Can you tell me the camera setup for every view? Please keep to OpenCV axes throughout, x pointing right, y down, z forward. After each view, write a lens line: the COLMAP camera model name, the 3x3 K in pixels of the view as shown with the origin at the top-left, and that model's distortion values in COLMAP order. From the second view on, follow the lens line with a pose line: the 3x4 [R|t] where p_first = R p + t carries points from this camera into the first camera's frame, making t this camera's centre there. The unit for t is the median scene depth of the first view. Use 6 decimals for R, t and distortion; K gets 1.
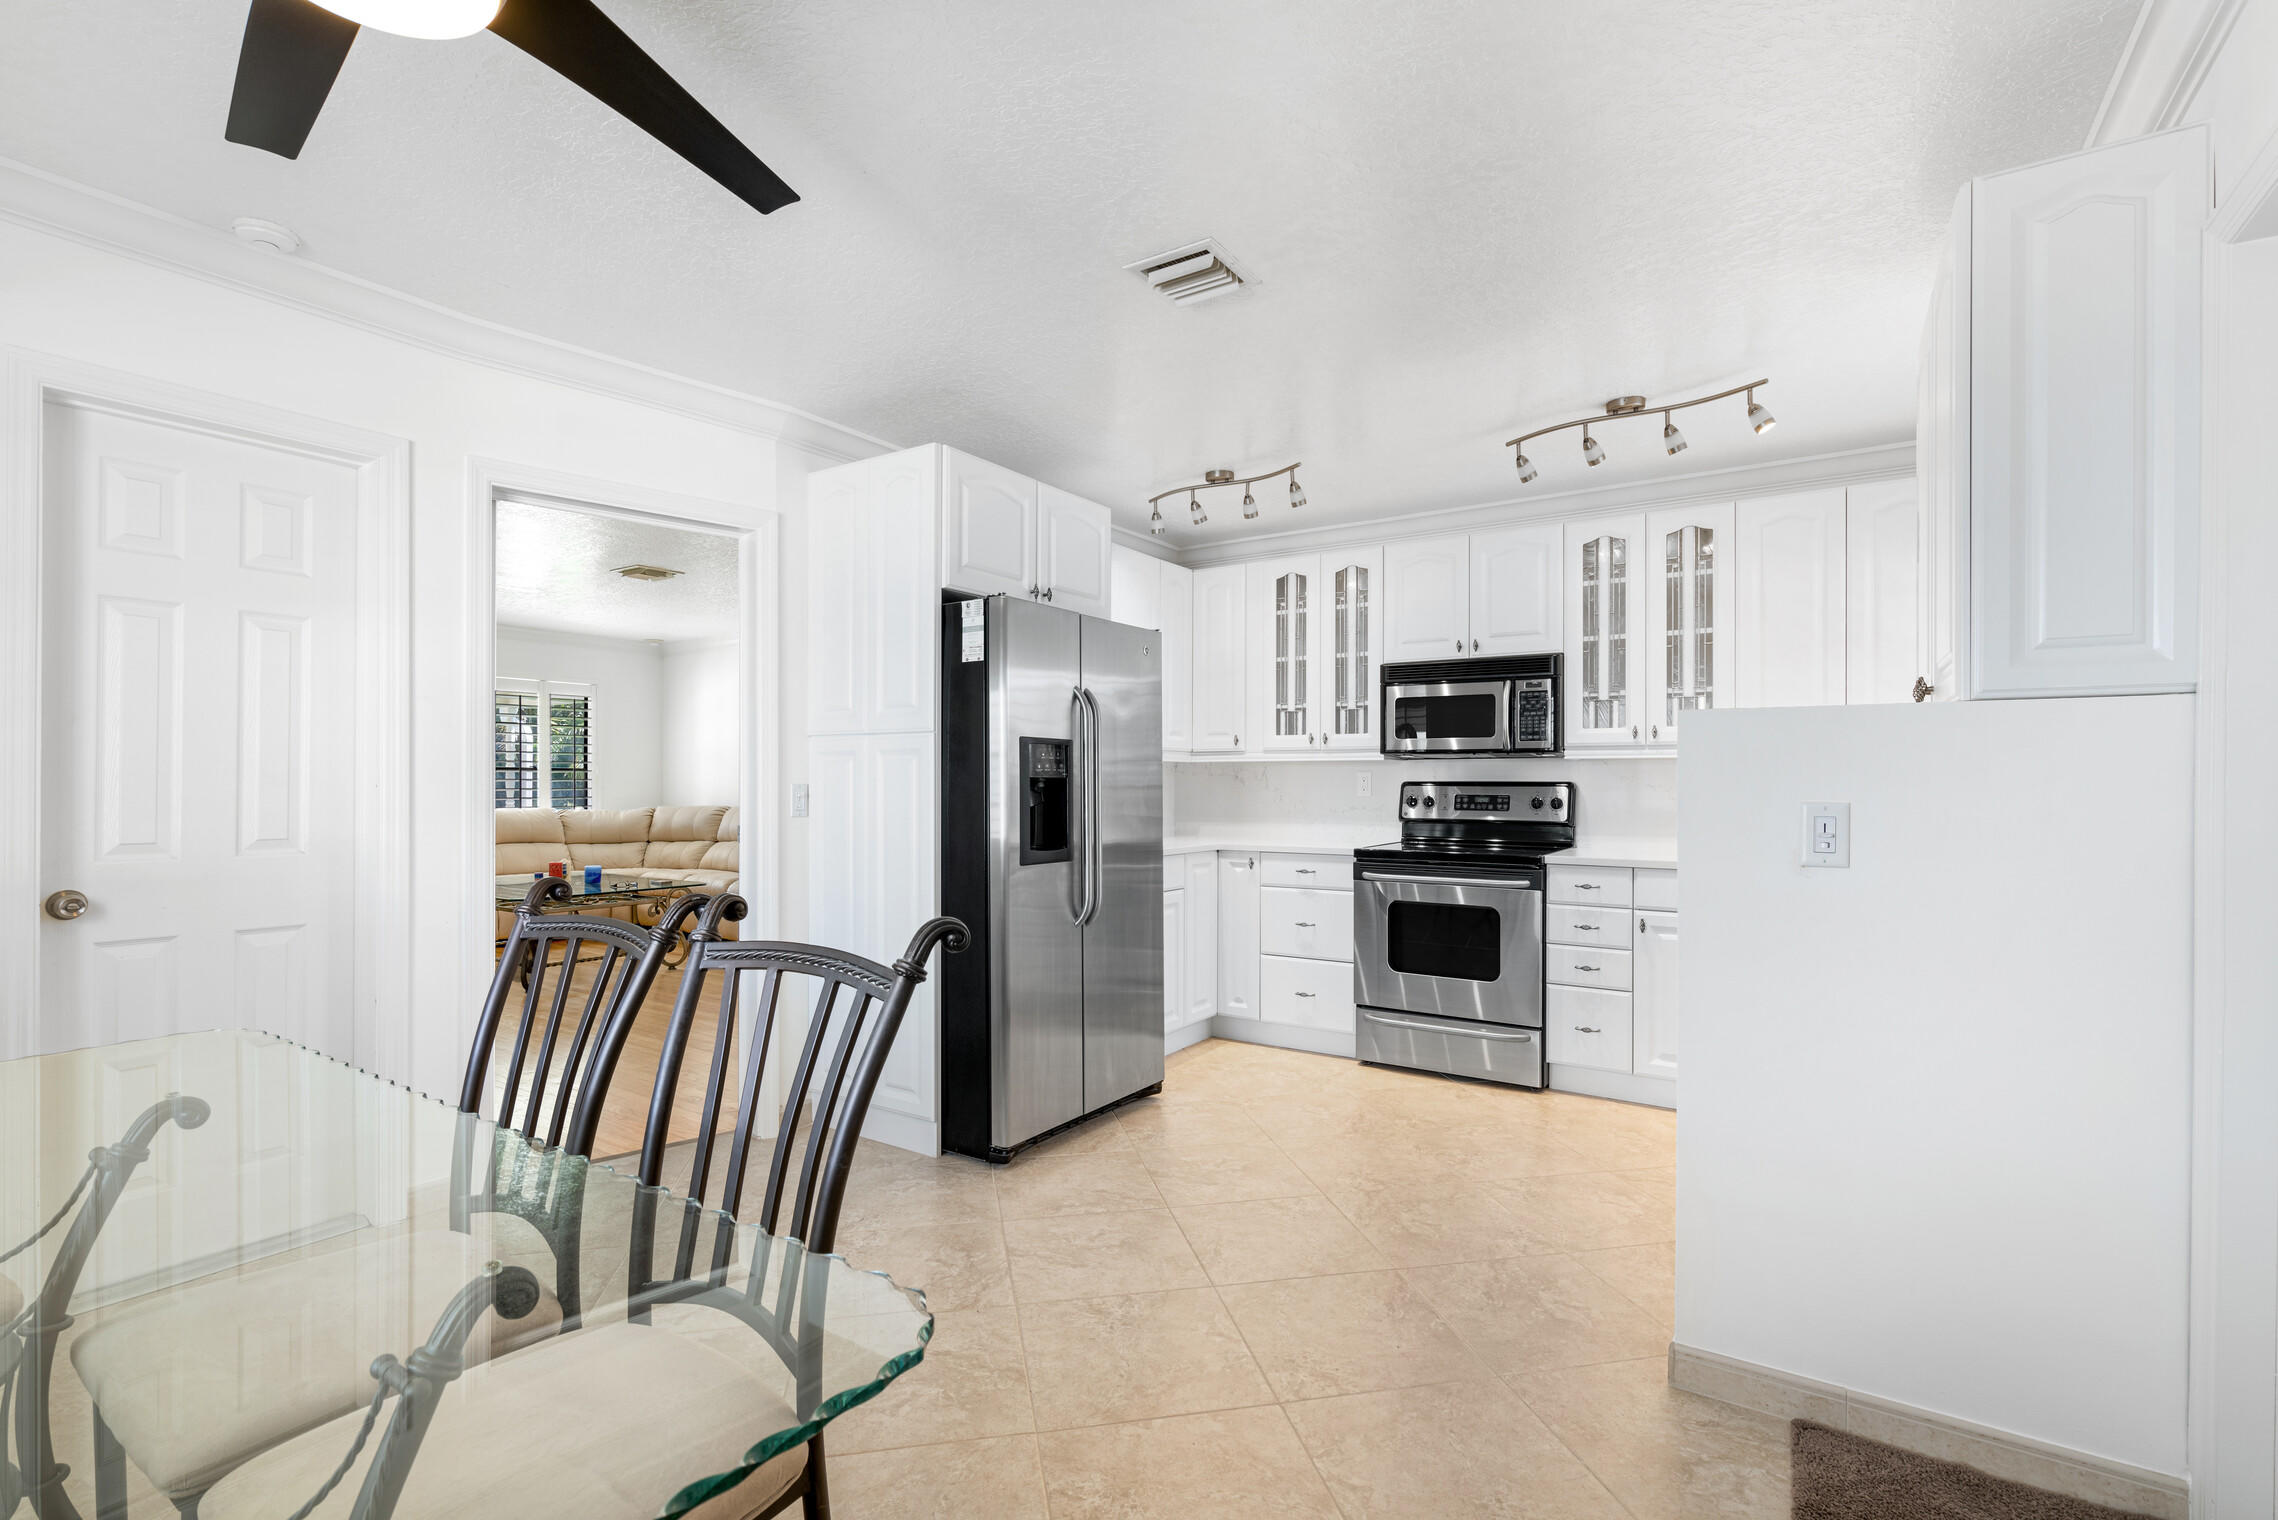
lens RADIAL K [[1022.8, 0, 1144.2], [0, 1022.8, 778.9], [0, 0, 1]] dist [-0.001326, 0.000100]
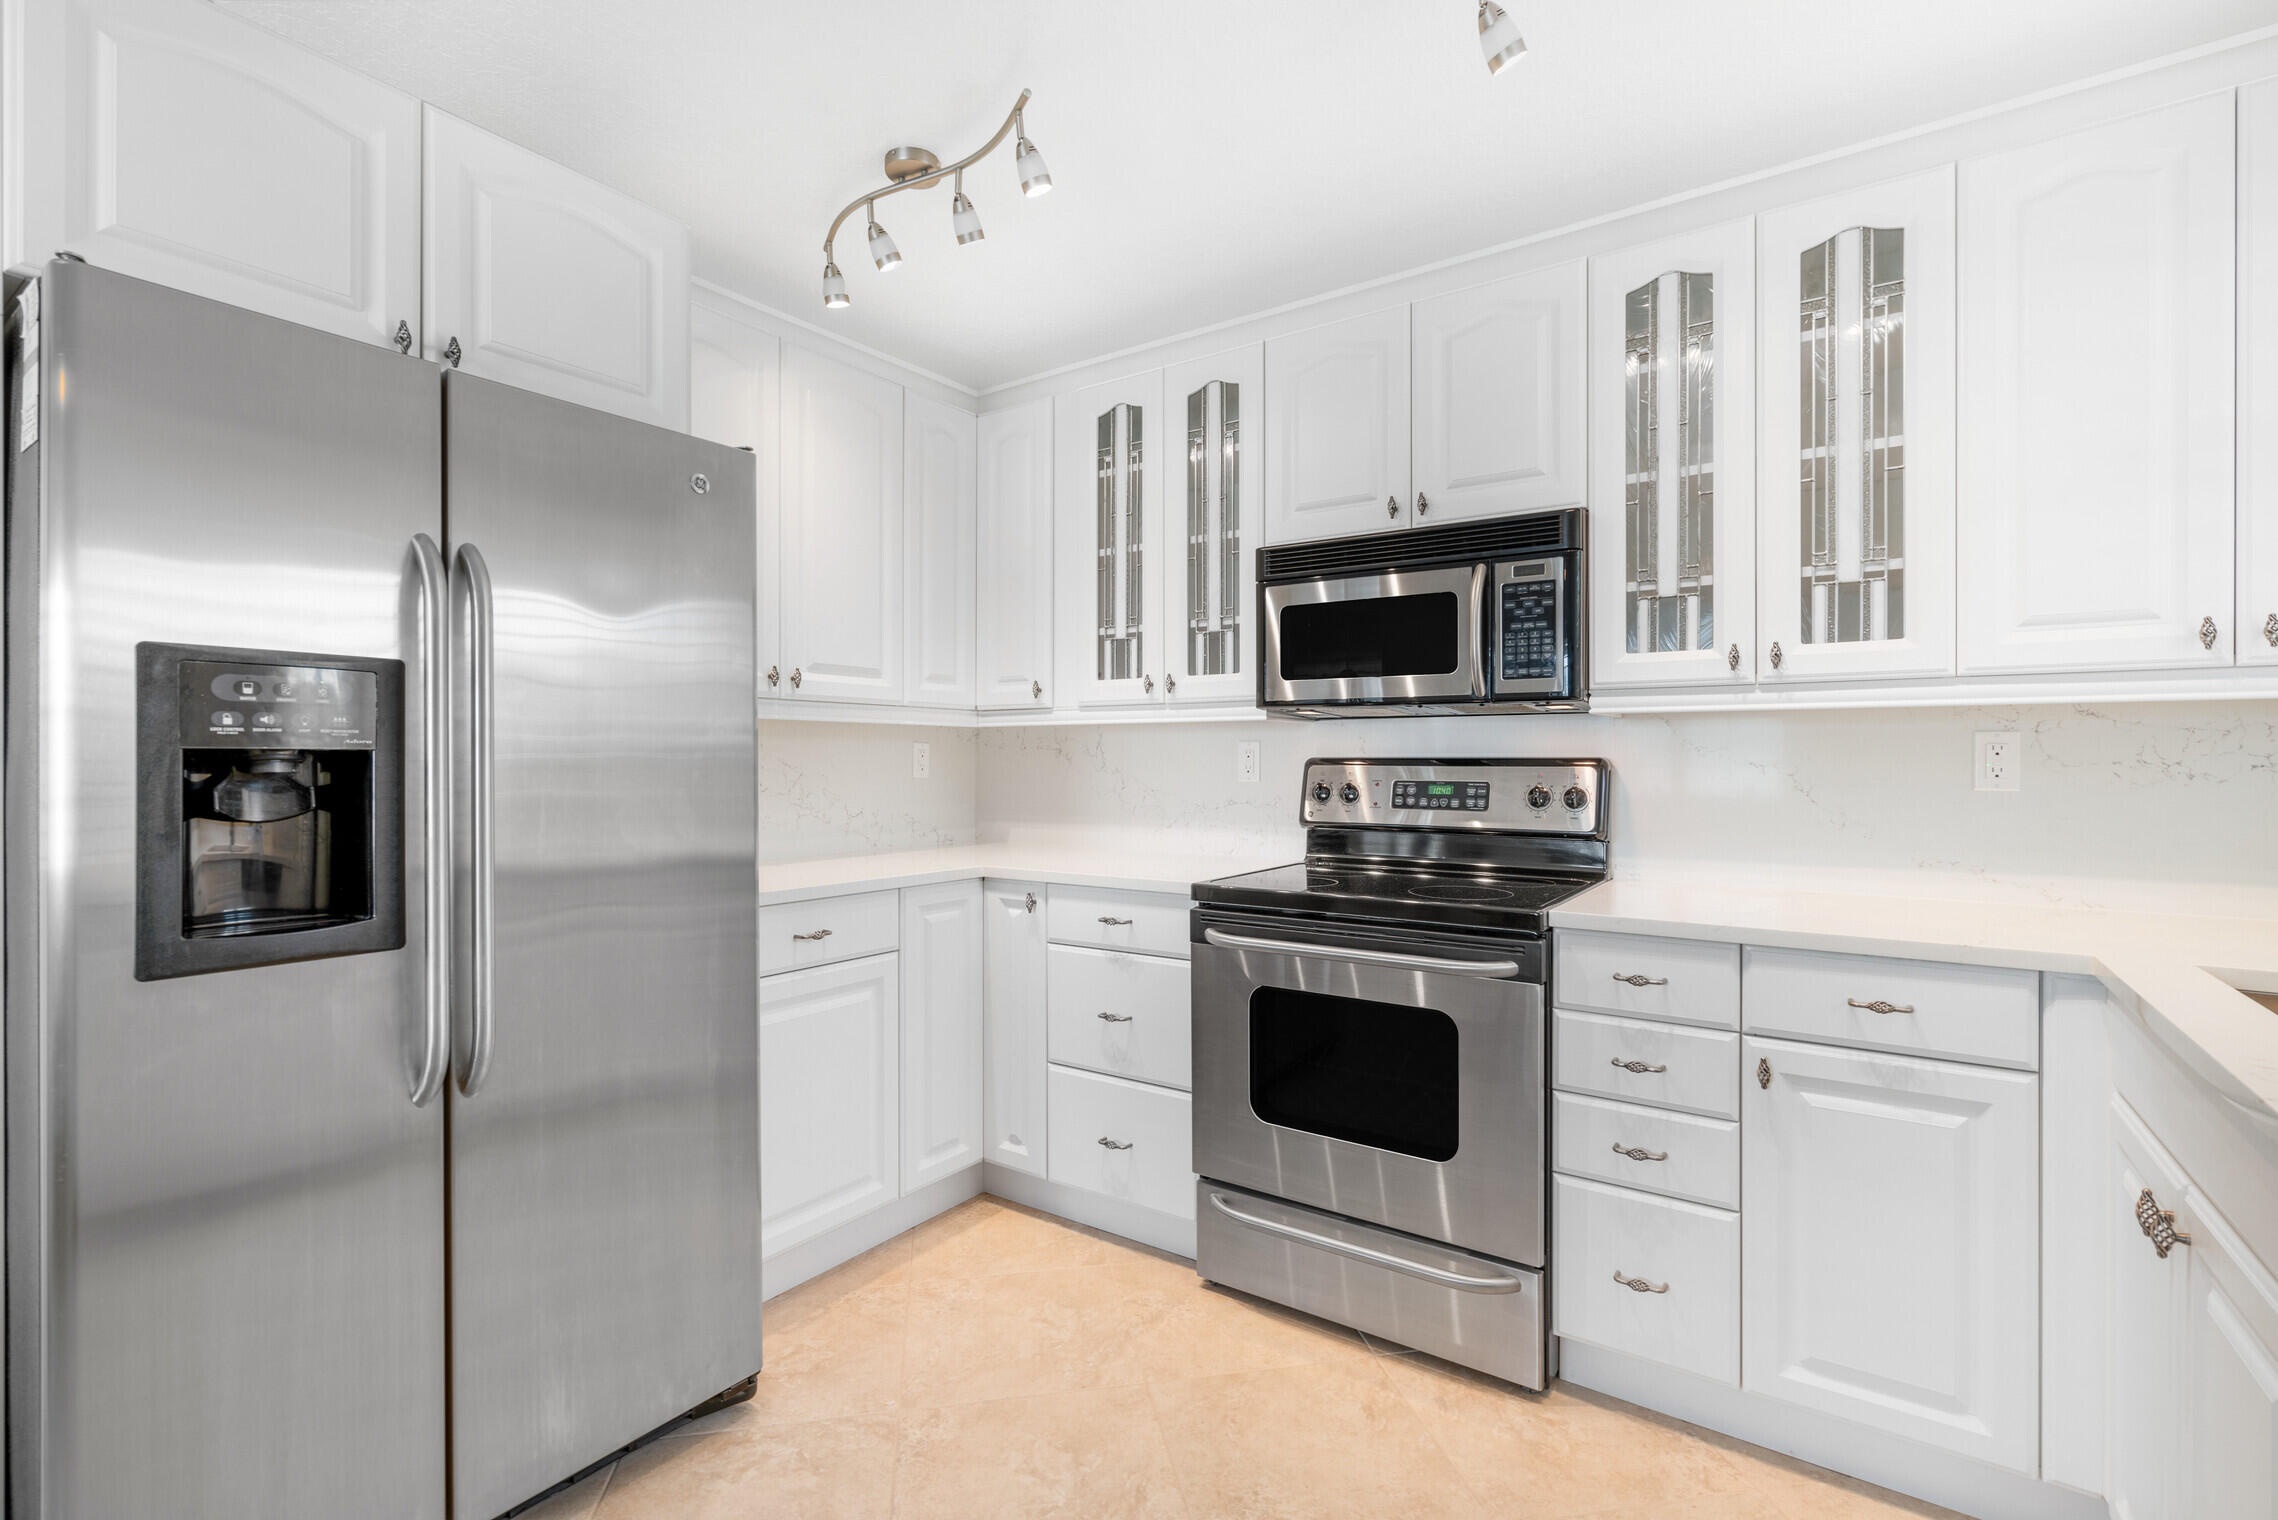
lens RADIAL K [[1032.0, 0, 1132.2], [0, 1032.0, 756.7], [0, 0, 1]] dist [0.001584, 0.000491]
pose [[0.999663, -0.002045, -0.025895, 0.188371], [0.002060, 0.999998, 0.000560, 0.001649], [0.025894, -0.000614, 0.999665, 0.460545]]
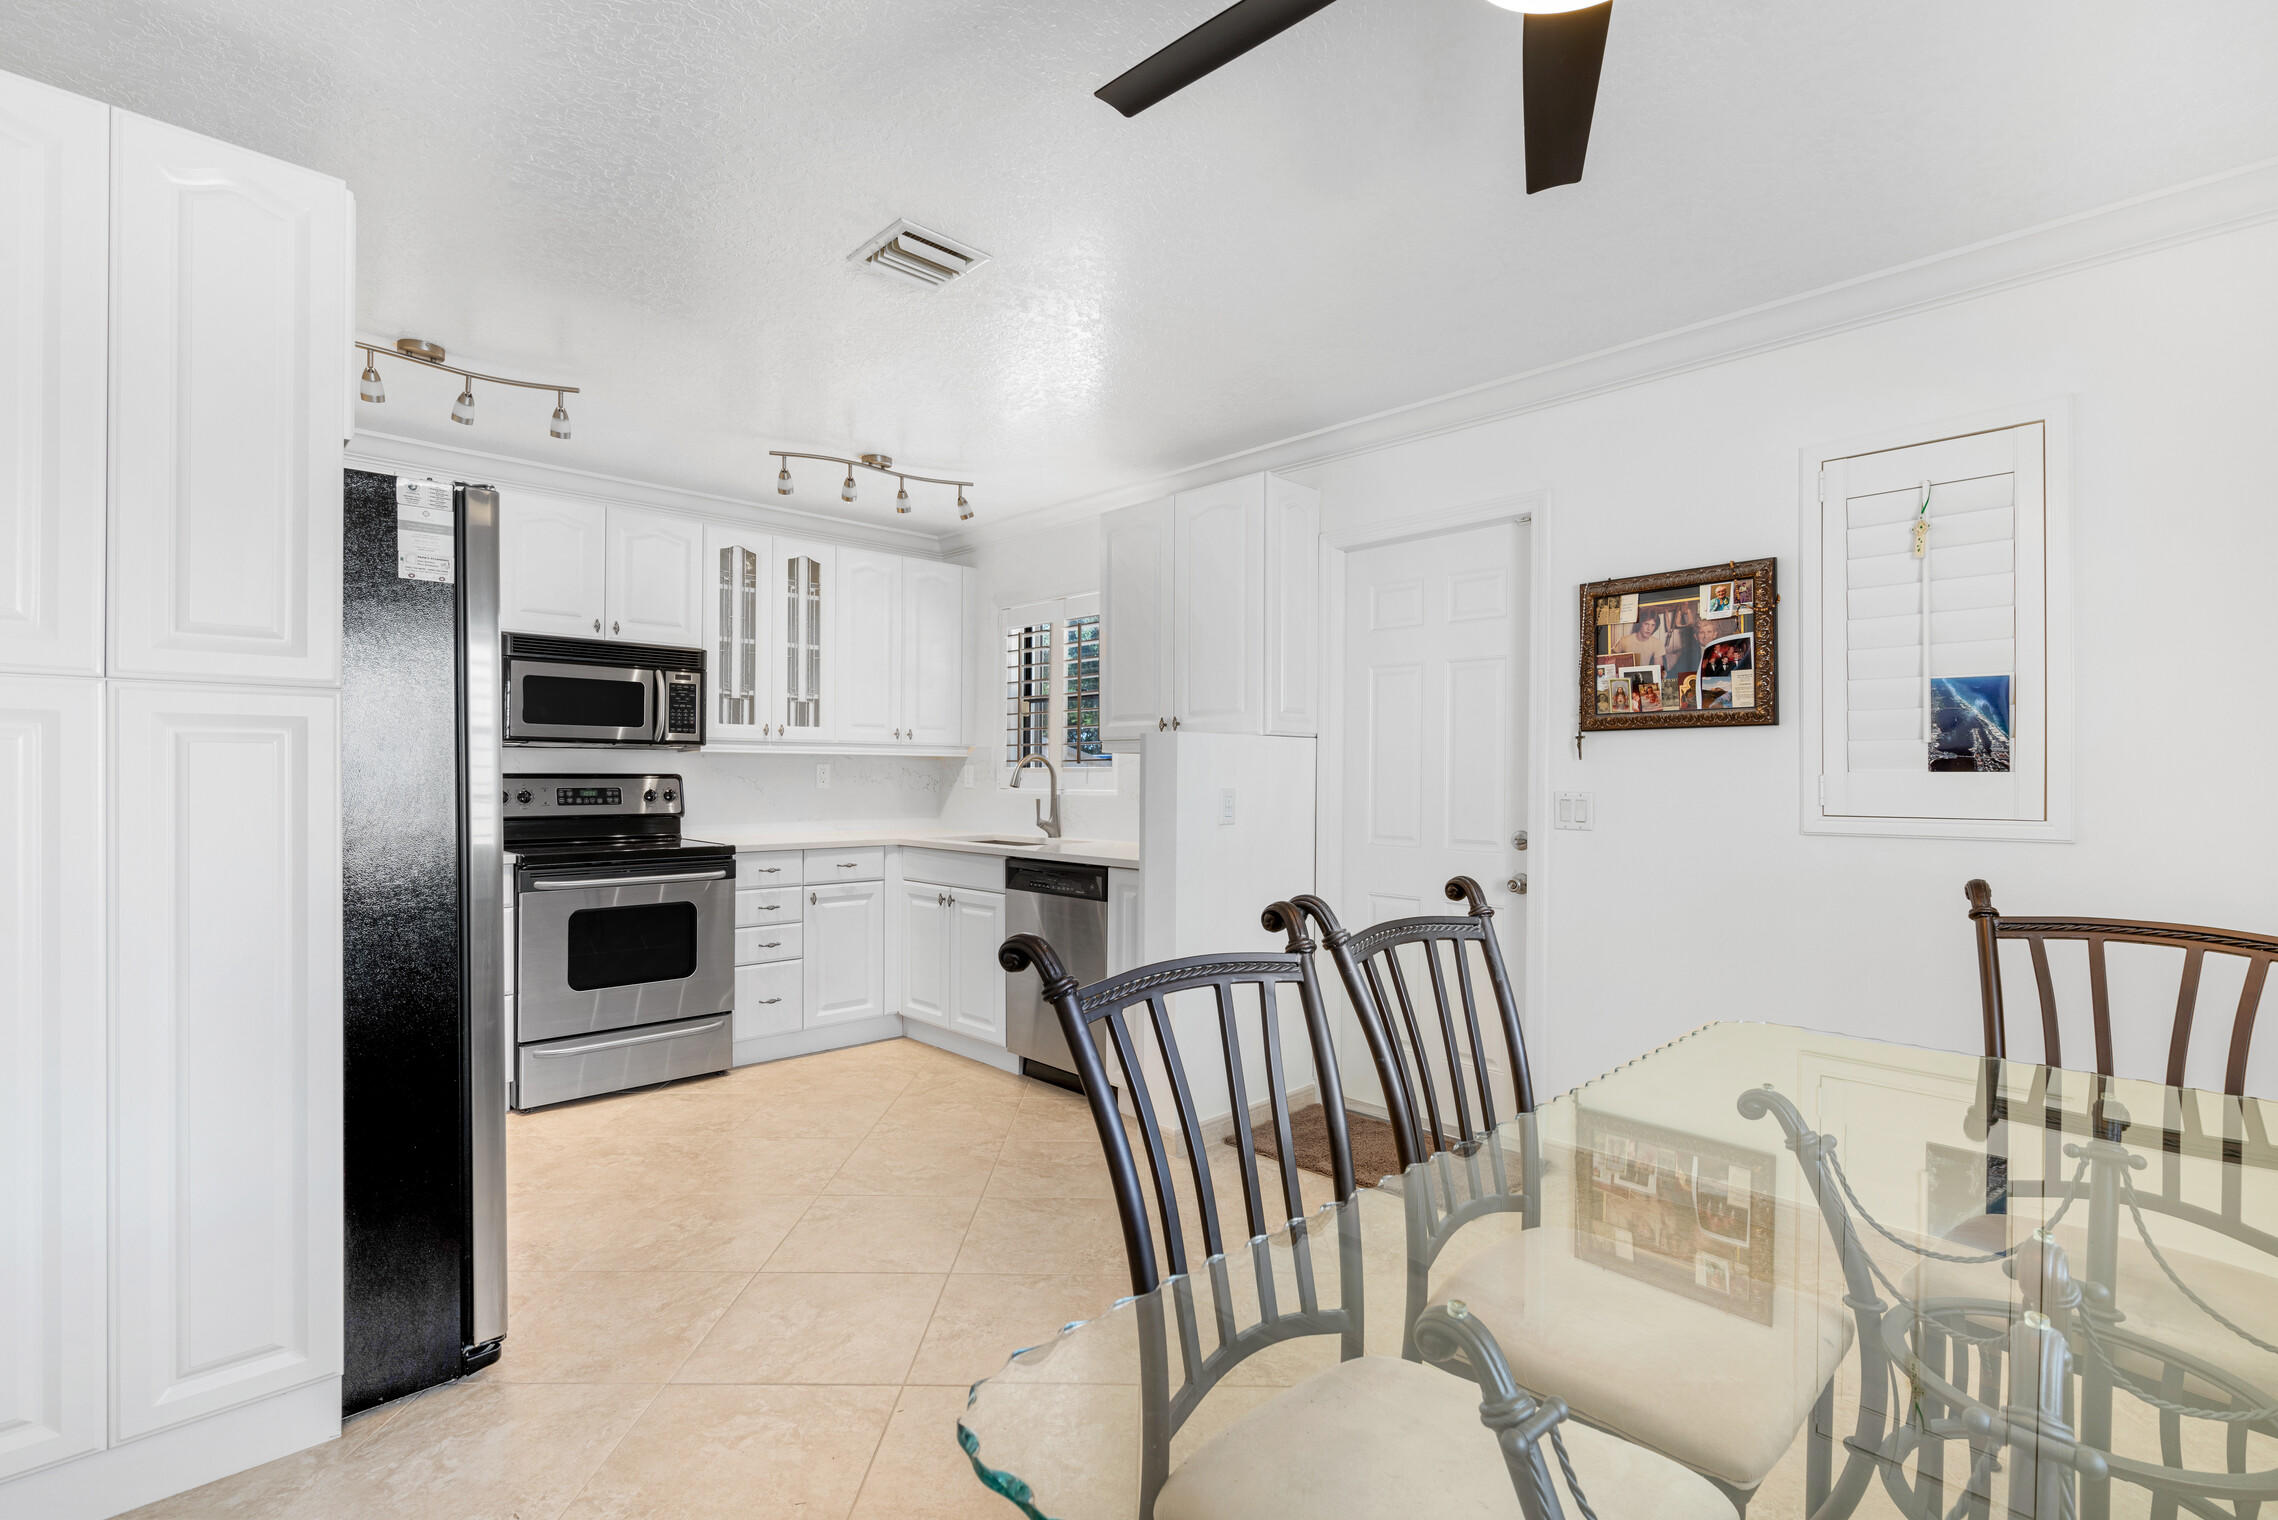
lens RADIAL K [[1044.3, 0, 1134.1], [0, 1044.3, 772.9], [0, 0, 1]] dist [0.002600, 0.000291]
pose [[0.226028, -0.000546, 0.974121, -0.505213], [-0.006381, 0.999978, 0.002041, -0.003078], [-0.974100, -0.006678, 0.226020, 0.328648]]
